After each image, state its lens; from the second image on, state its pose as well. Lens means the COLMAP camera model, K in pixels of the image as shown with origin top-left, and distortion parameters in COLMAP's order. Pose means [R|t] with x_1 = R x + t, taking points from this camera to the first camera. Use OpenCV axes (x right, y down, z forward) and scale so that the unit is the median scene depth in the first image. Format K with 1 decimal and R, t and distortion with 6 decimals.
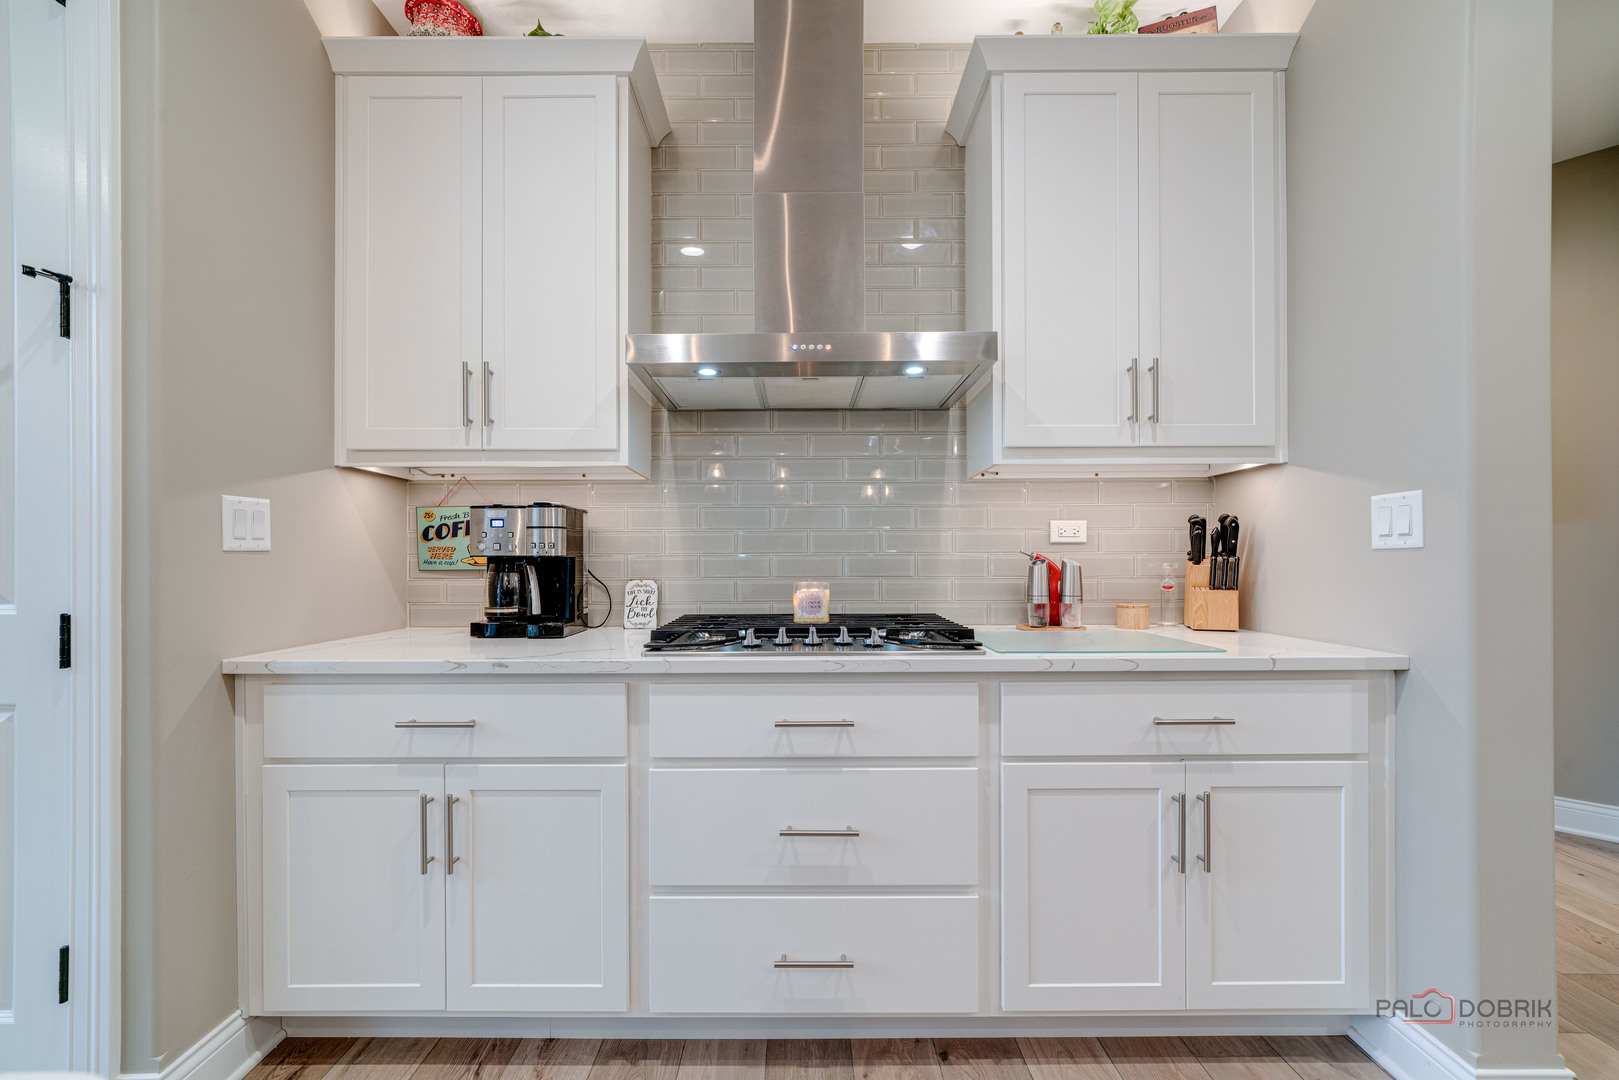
lens RADIAL K [[625.0, 0, 811.3], [0, 625.0, 552.0], [0, 0, 1]] dist [-0.000135, -0.000001]
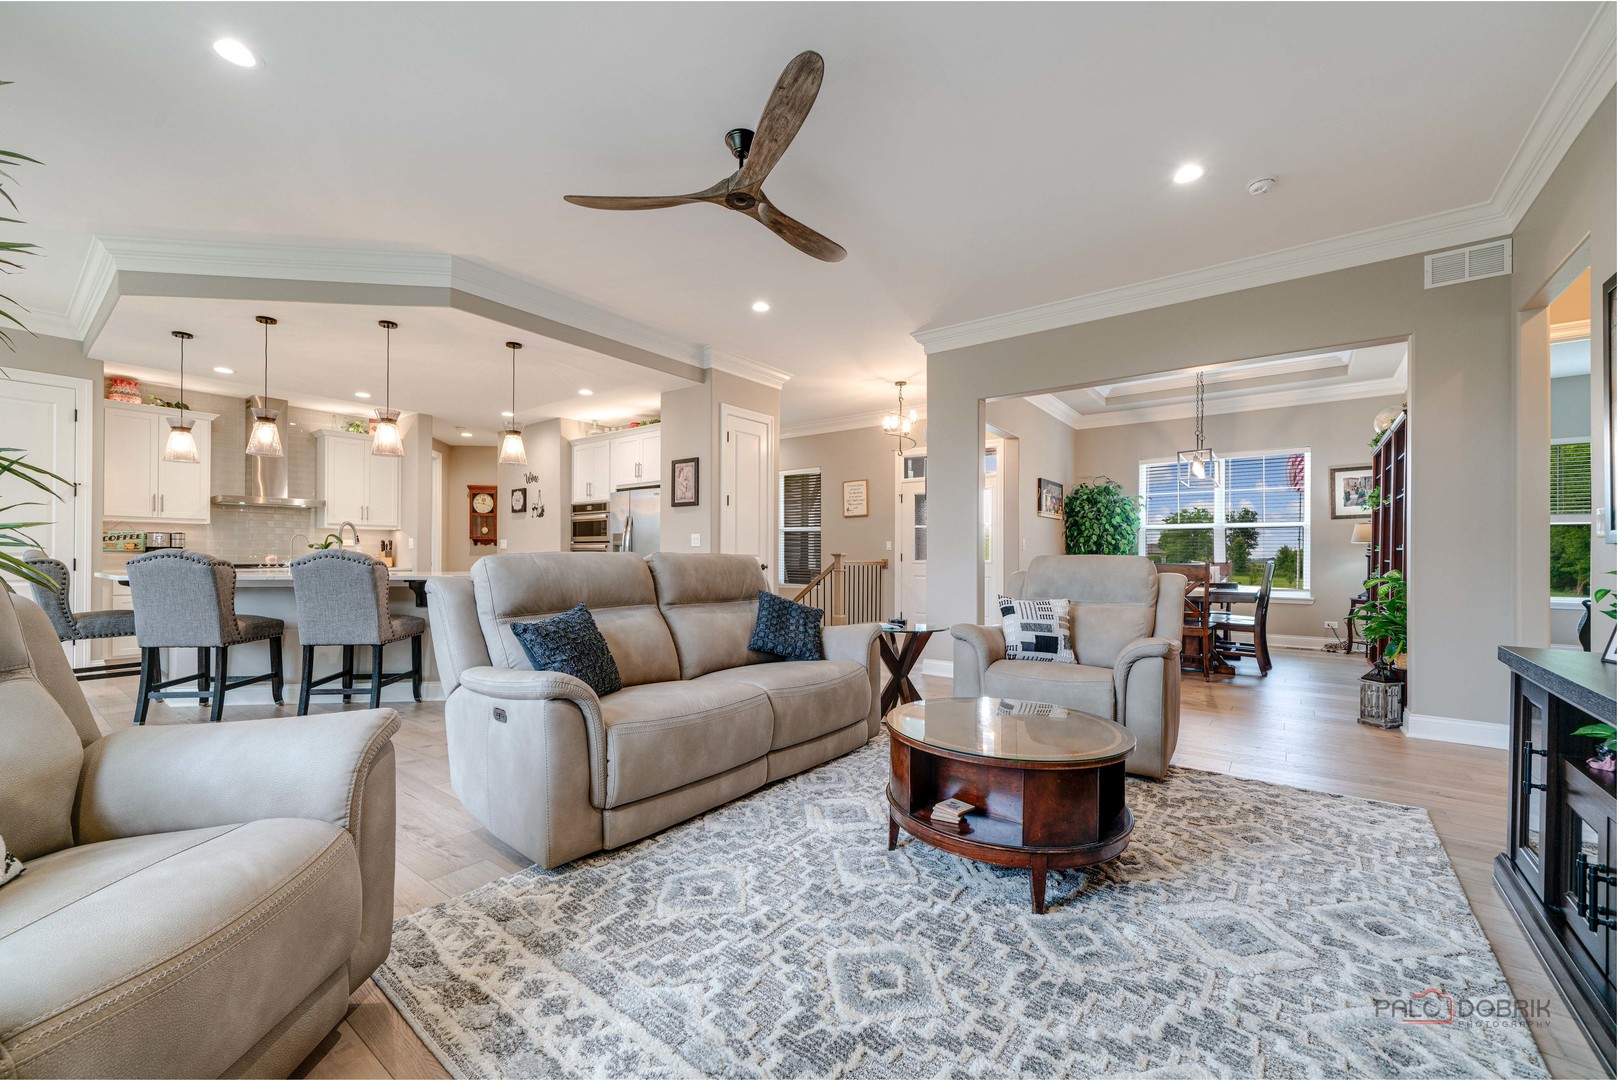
lens RADIAL K [[624.7, 0, 795.2], [0, 624.7, 552.6], [0, 0, 1]] dist [-0.000135, -0.000001]
pose [[0.618199, 0.009879, 0.785959, -1.028344], [-0.011661, 0.999926, -0.003397, 0.010437], [-0.785935, -0.007065, 0.618269, -3.984724]]
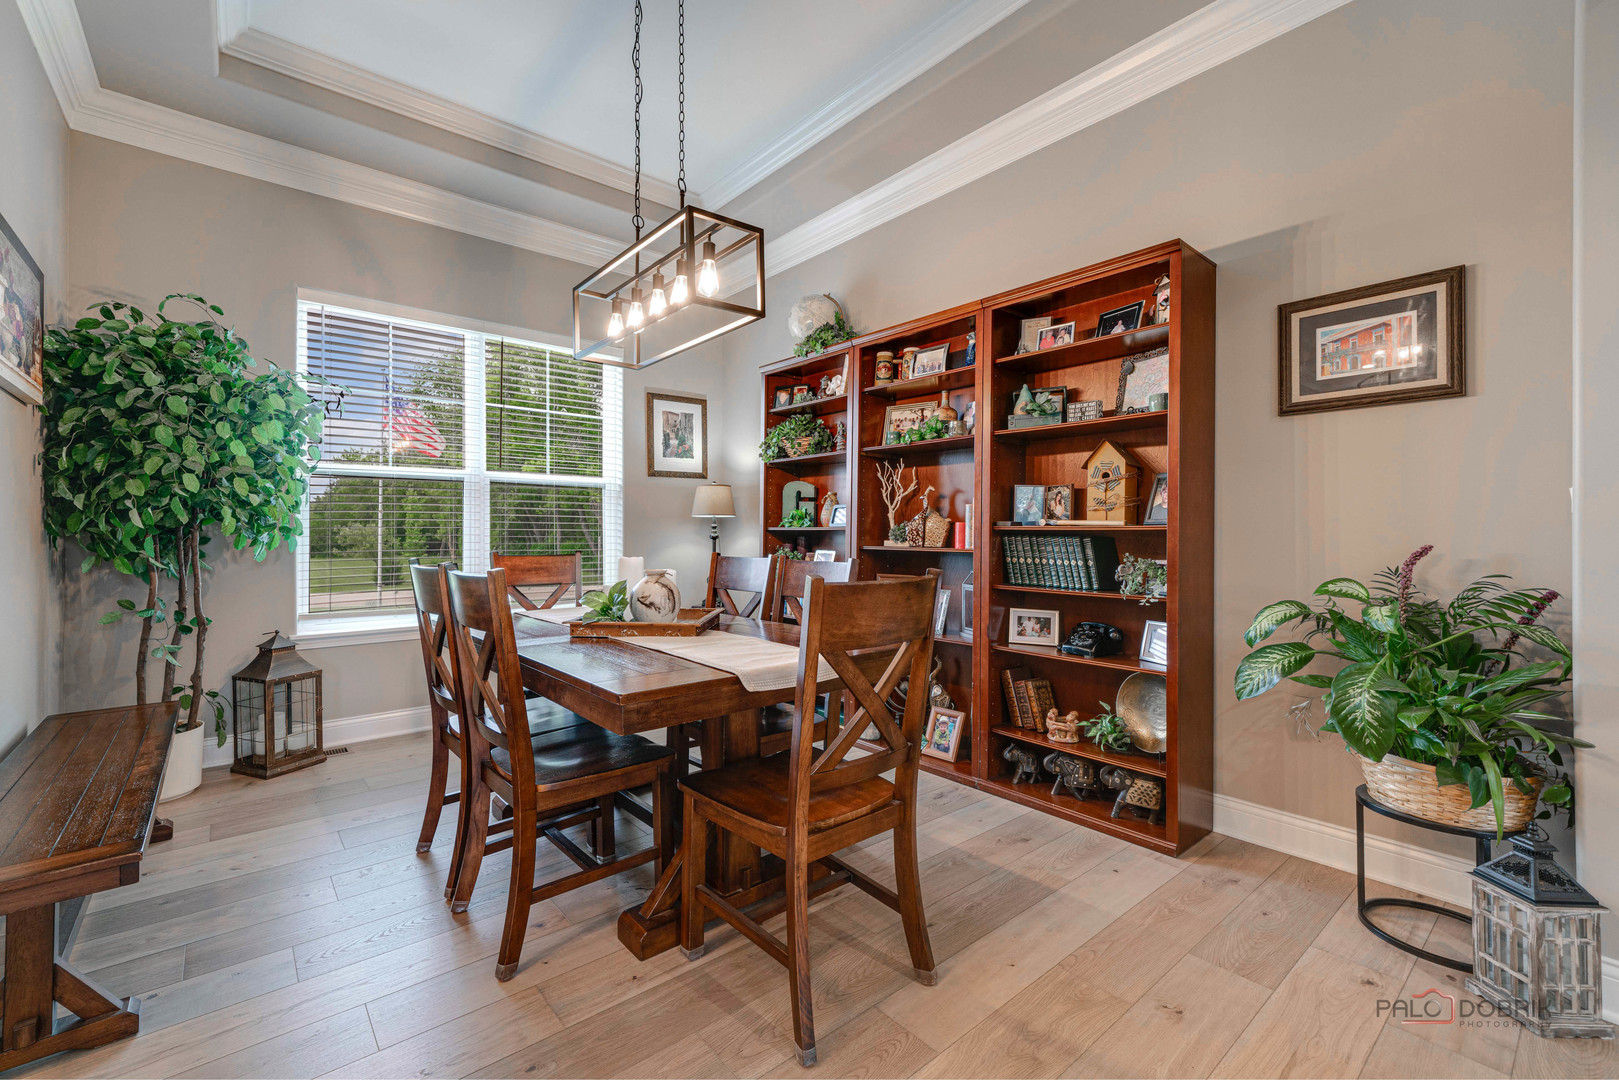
lens RADIAL K [[687.1, 0, 802.2], [0, 687.1, 533.5], [0, 0, 1]] dist [-0.003958, -0.000164]
pose [[-0.648698, 0.005669, 0.761025, 2.044374], [-0.001443, 0.999961, -0.008679, -0.015805], [-0.761044, -0.006729, -0.648665, -2.870004]]
